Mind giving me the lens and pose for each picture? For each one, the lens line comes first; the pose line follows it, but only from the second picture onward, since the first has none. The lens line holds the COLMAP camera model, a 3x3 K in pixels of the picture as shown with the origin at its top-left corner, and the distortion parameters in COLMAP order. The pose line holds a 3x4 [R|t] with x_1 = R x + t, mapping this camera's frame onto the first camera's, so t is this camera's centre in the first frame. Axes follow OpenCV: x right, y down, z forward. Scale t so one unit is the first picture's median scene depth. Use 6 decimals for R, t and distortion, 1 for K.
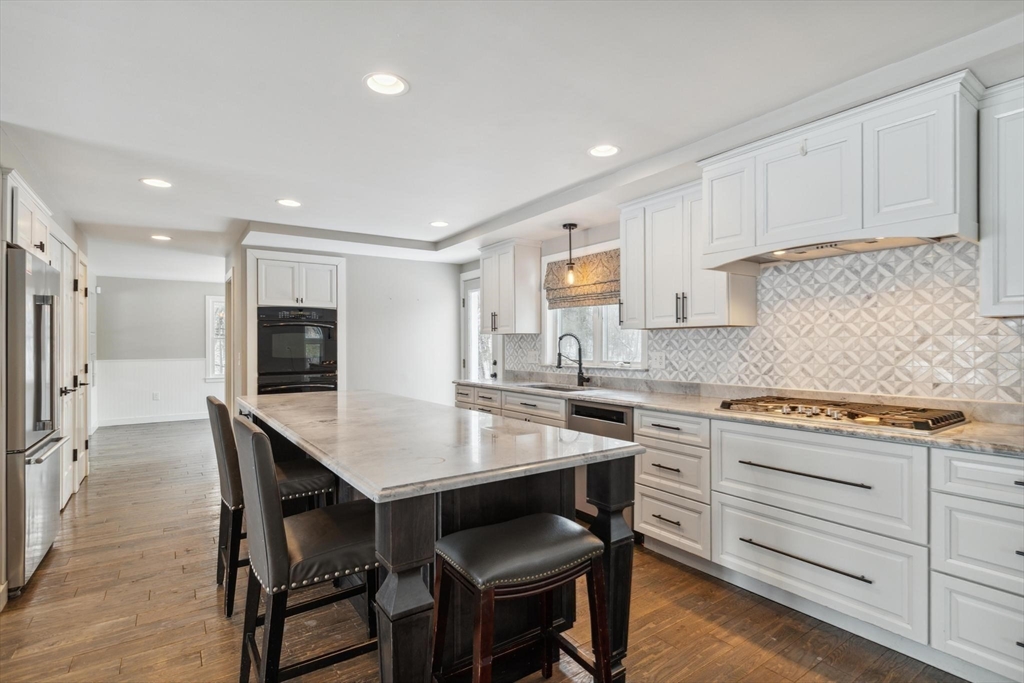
lens RADIAL K [[496.0, 0, 511.9], [0, 496.0, 344.1], [0, 0, 1]] dist [0.000903, -0.000684]
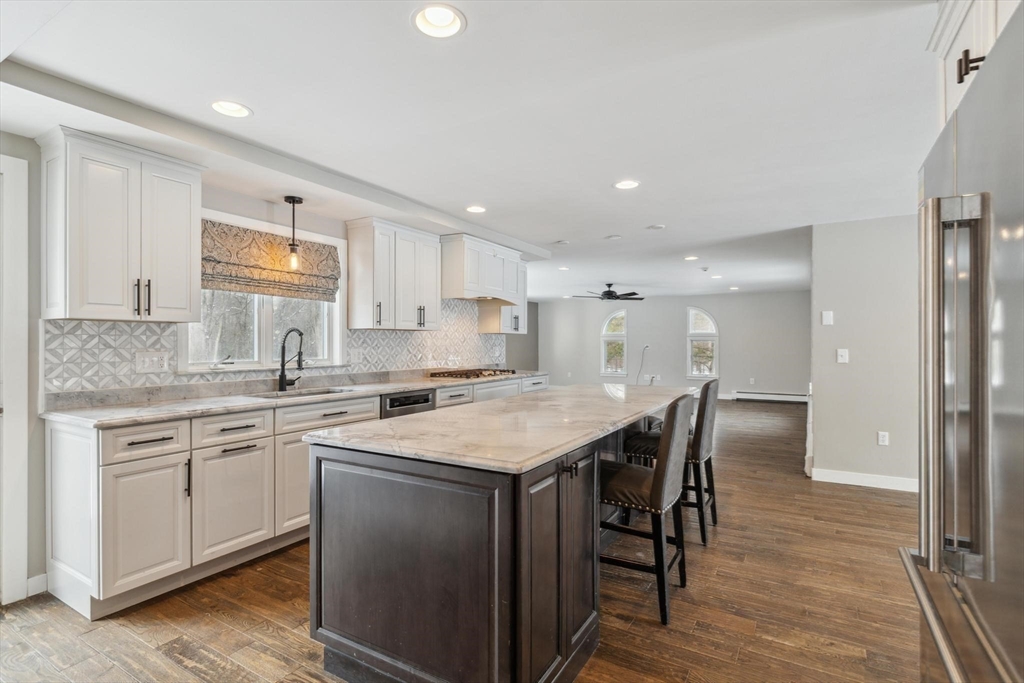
lens RADIAL K [[496.0, 0, 511.9], [0, 496.0, 344.1], [0, 0, 1]] dist [0.000903, -0.000684]
pose [[-0.414744, 0.003017, 0.909933, -0.886932], [0.000412, 0.999995, -0.003128, 0.009047], [-0.909938, -0.000922, -0.414743, 1.127970]]
